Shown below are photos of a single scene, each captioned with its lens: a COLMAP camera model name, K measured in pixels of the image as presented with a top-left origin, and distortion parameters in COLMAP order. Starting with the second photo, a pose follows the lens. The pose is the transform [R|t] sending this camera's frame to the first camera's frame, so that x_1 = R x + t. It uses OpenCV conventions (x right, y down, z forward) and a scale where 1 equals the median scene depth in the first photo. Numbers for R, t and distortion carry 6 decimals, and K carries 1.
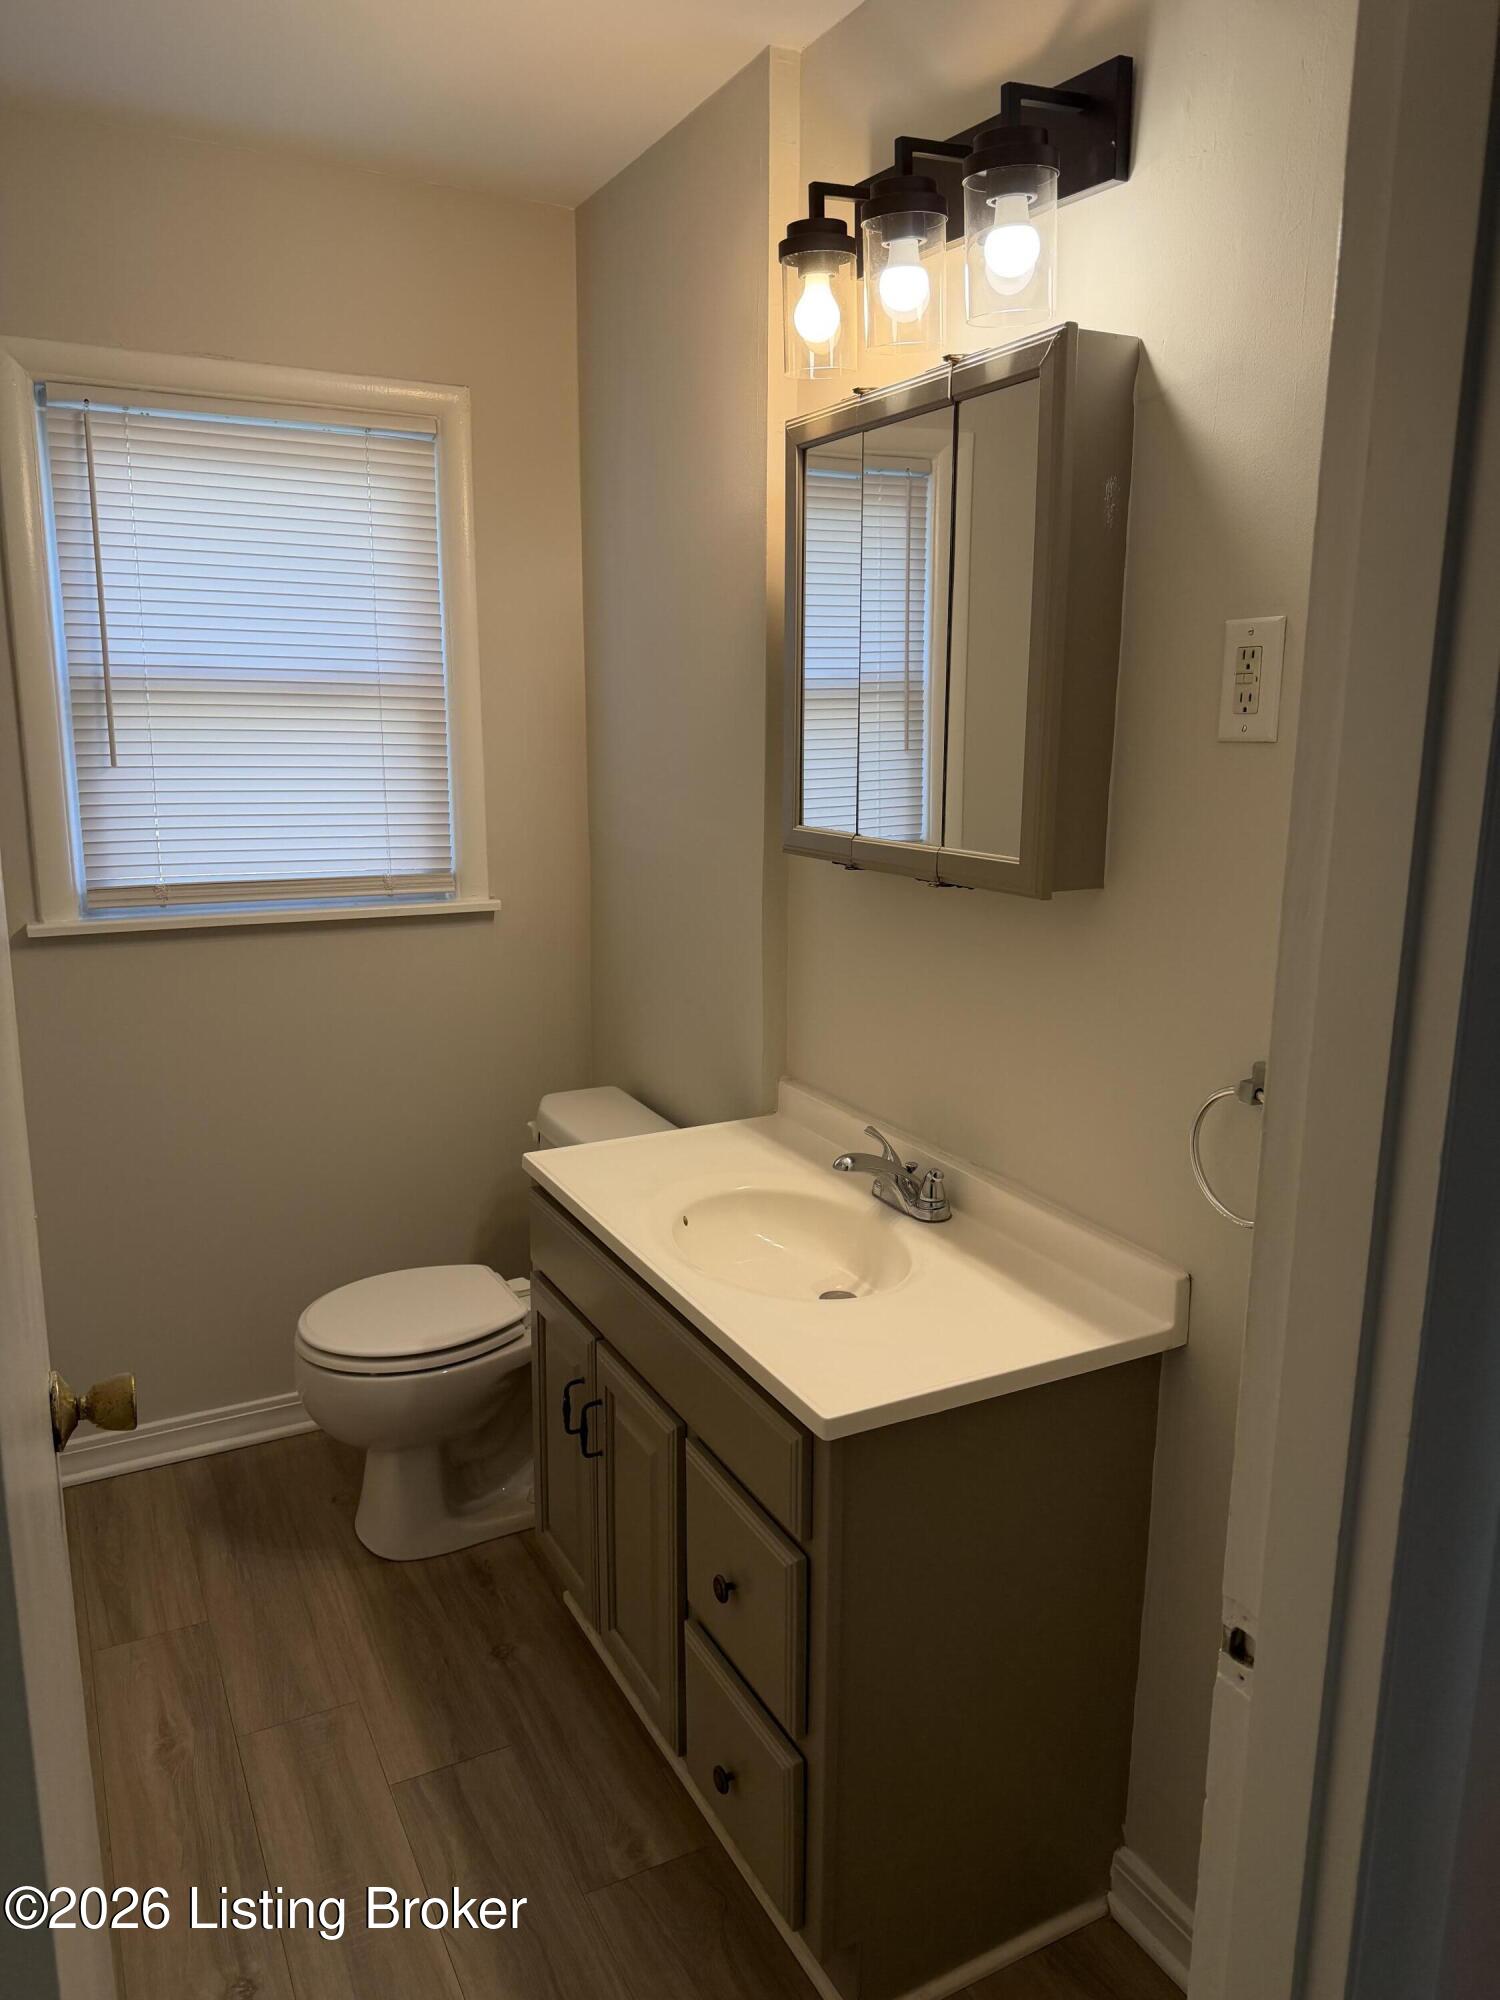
lens RADIAL K [[1403.0, 0, 746.7], [0, 1403.0, 1028.1], [0, 0, 1]] dist [0.088214, -0.123624]
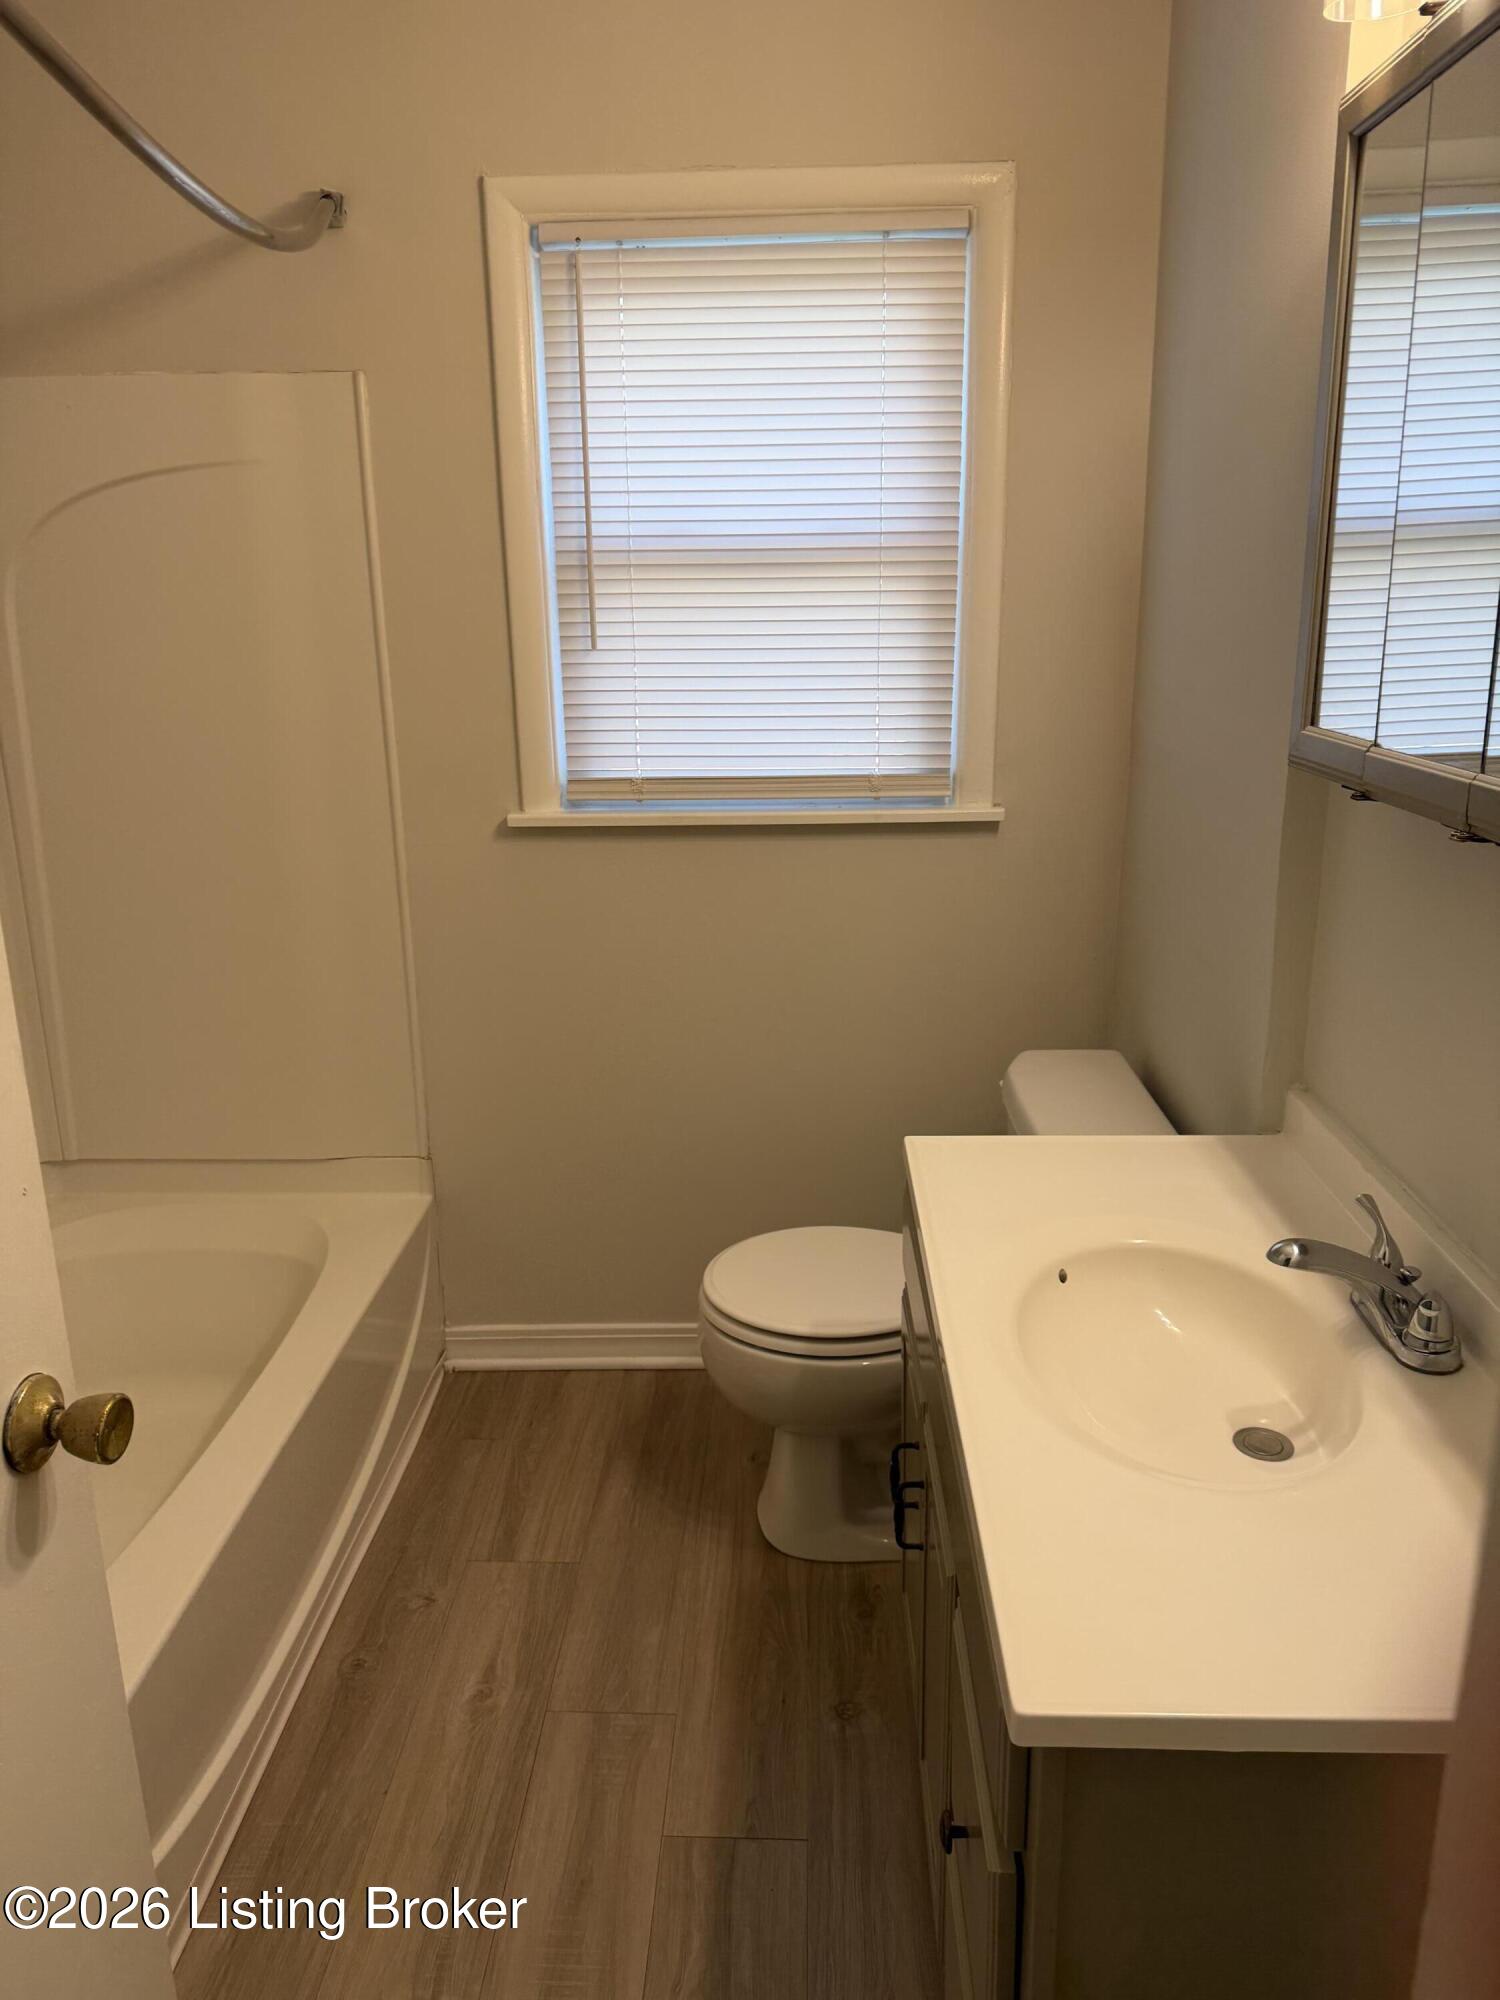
lens RADIAL K [[1396.7, 0, 740.4], [0, 1396.7, 1010.3], [0, 0, 1]] dist [0.070985, -0.117213]
pose [[0.865008, 0.120973, -0.486956, 0.120689], [-0.087290, 0.991983, 0.091377, -0.041141], [0.494106, -0.036535, 0.868633, 0.239144]]
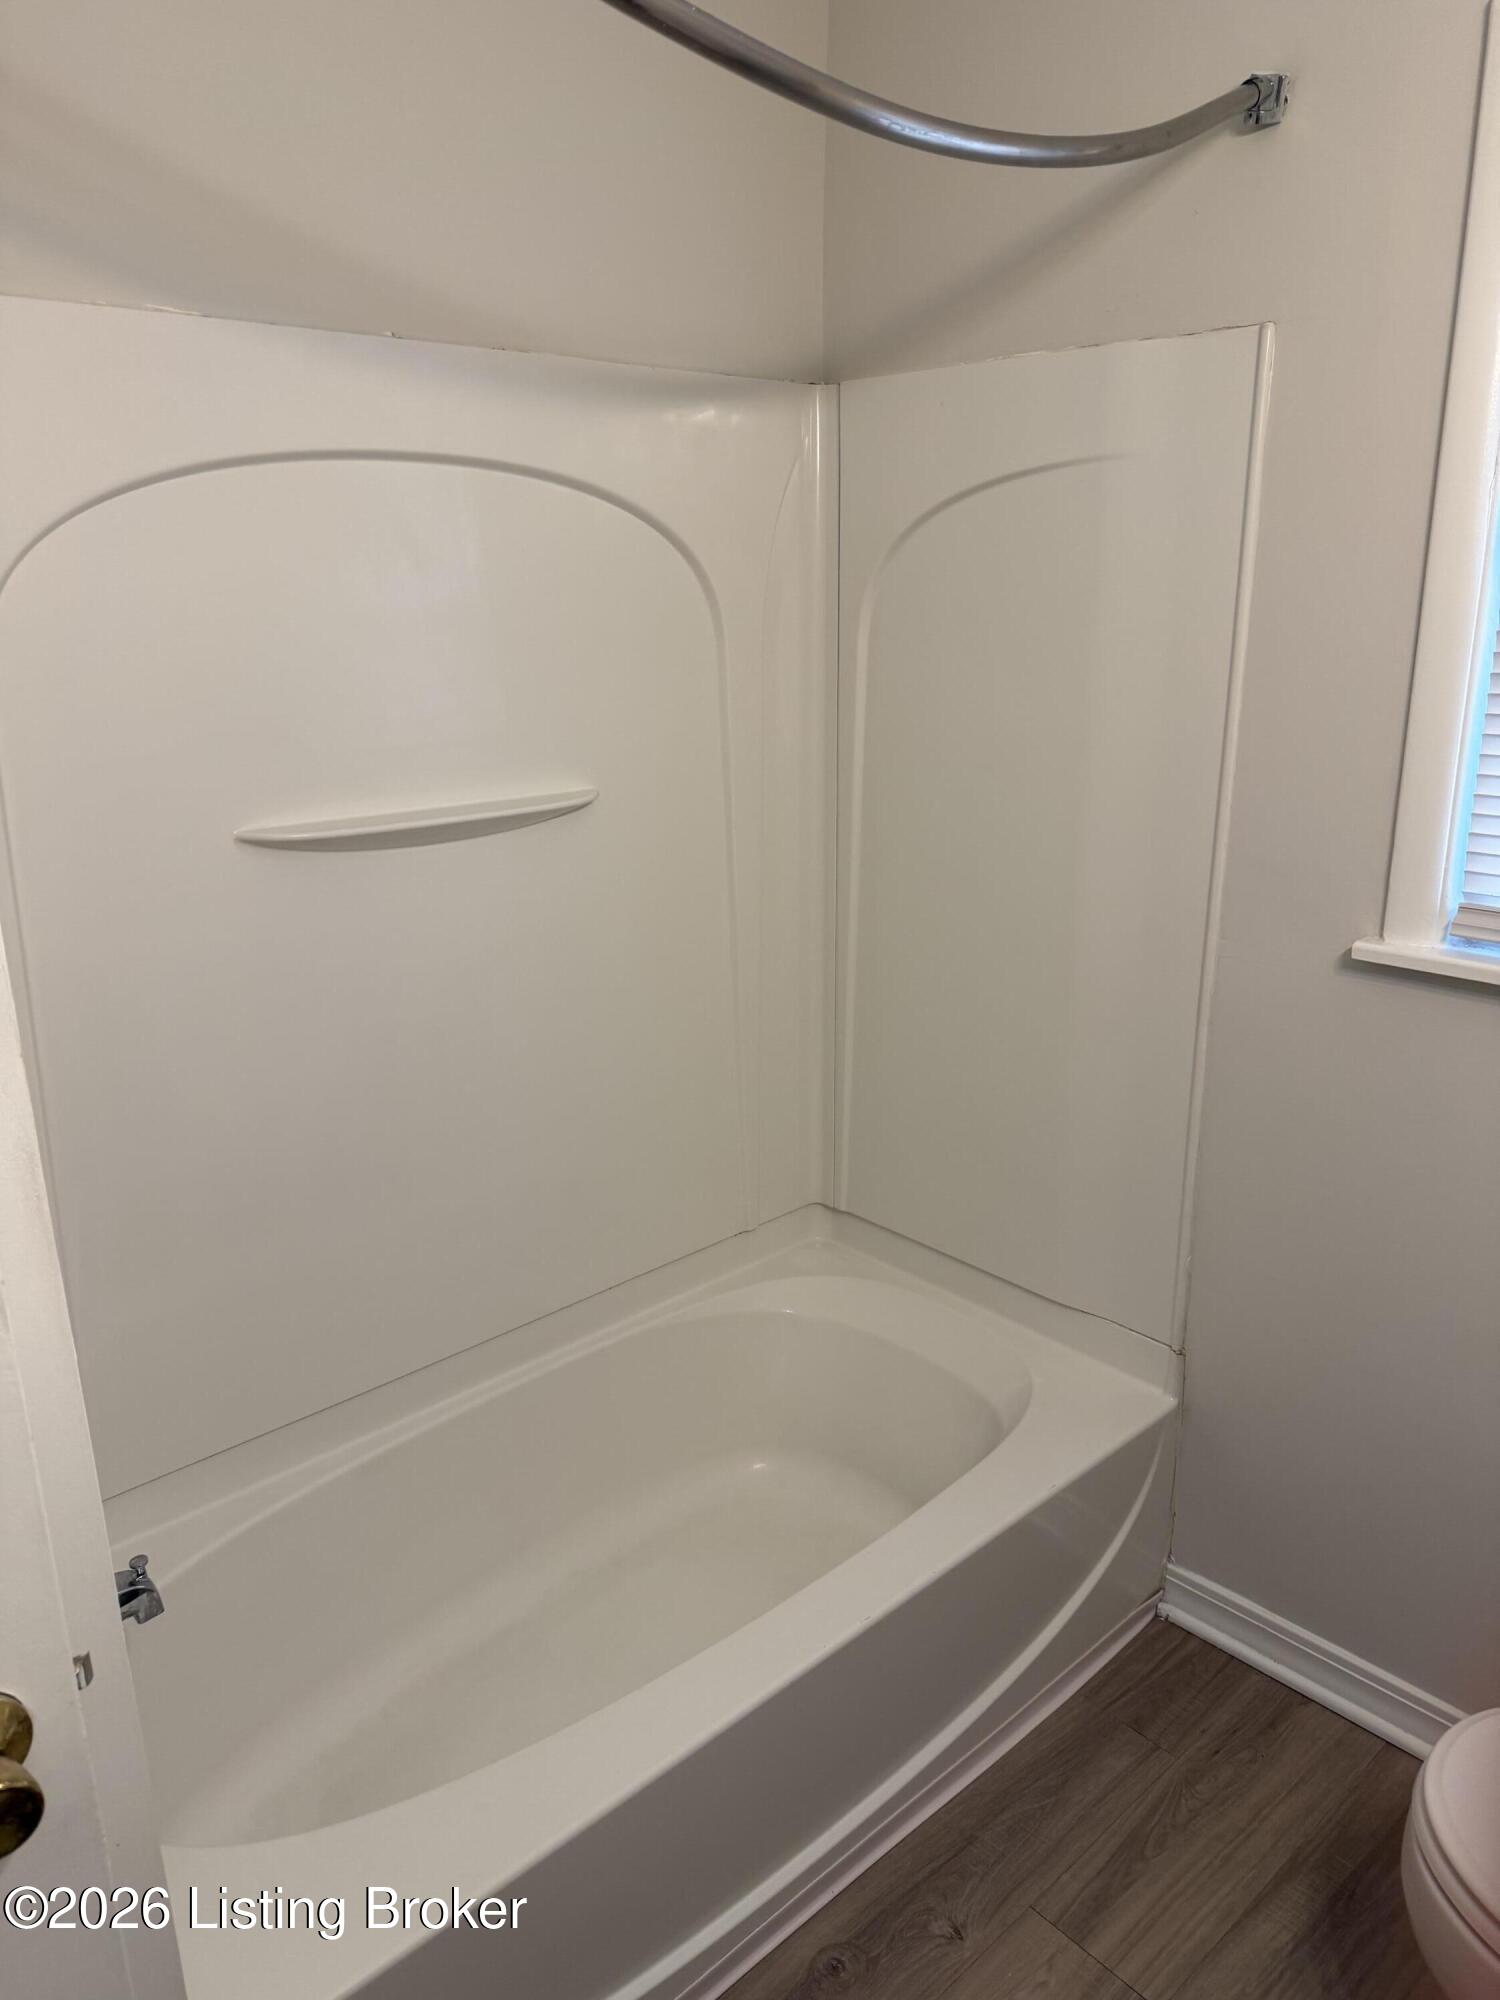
lens RADIAL K [[1428.4, 0, 748.8], [0, 1428.4, 1014.1], [0, 0, 1]] dist [-0.000983, -0.002643]
pose [[0.250397, 0.273788, -0.928623, 0.066912], [-0.188722, 0.954583, 0.230555, -0.144349], [0.949571, 0.117522, 0.290695, 0.537098]]
